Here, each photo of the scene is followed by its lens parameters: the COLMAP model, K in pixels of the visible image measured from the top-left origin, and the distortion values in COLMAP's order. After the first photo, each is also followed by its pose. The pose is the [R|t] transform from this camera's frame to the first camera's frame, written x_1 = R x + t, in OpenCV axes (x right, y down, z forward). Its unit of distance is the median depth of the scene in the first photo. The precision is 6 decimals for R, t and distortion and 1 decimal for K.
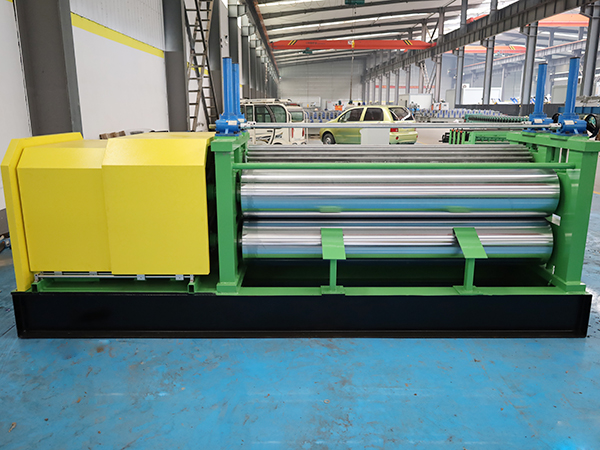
lens RADIAL K [[506.3, 0, 298.0], [0, 506.3, 211.4], [0, 0, 1]] dist [-0.009359, 0.002426]
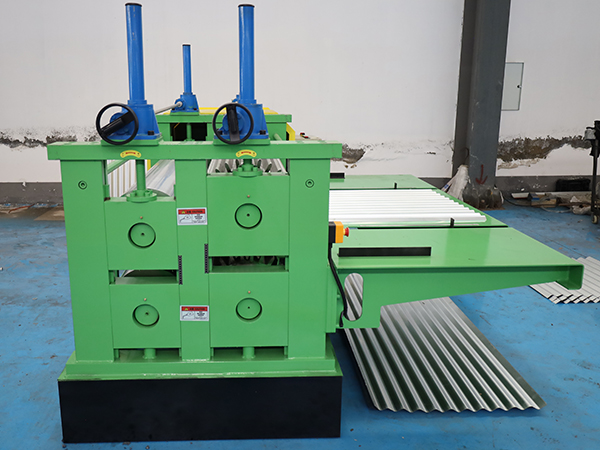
lens RADIAL K [[596.5, 0, 264.9], [0, 596.5, 222.4], [0, 0, 1]] dist [-0.004692, 0.020069]
pose [[0.020151, 0.238752, -0.970871, 1.259733], [-0.215565, 0.949266, 0.228965, -0.262409], [0.976282, 0.204672, 0.070595, 1.139352]]
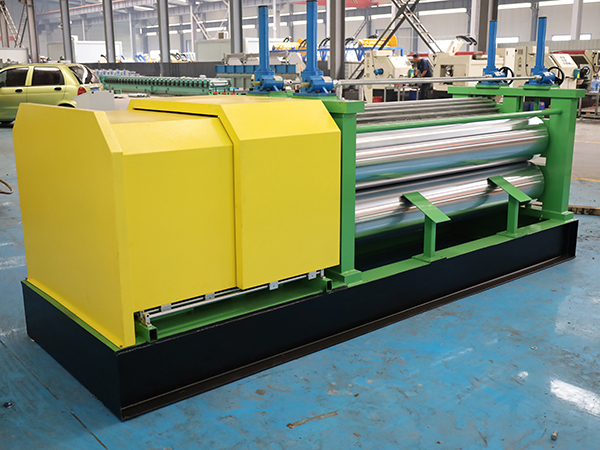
lens RADIAL K [[680.4, 0, 302.1], [0, 680.4, 205.7], [0, 0, 1]] dist [0.016553, -0.008130]
pose [[0.760261, -0.135528, 0.635323, -0.884307], [0.137620, 0.989399, 0.046377, -0.028799], [-0.634873, 0.052174, 0.770853, 0.174400]]
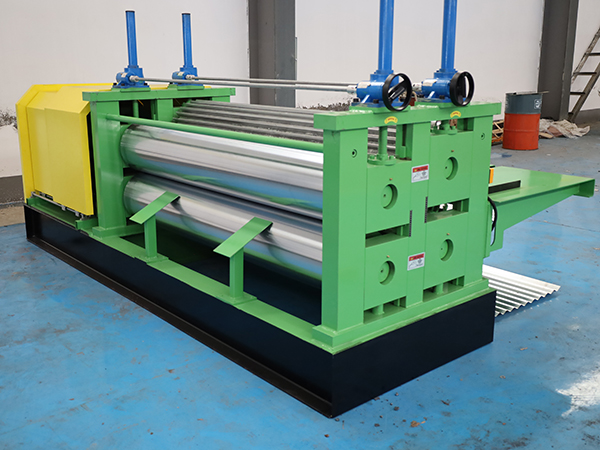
lens RADIAL K [[680.4, 0, 302.1], [0, 680.4, 205.7], [0, 0, 1]] dist [0.016553, -0.008130]
pose [[0.652545, 0.175144, -0.737231, 1.139584], [-0.174422, 0.981514, 0.078793, -0.083946], [0.737402, 0.077174, 0.671030, 0.353569]]
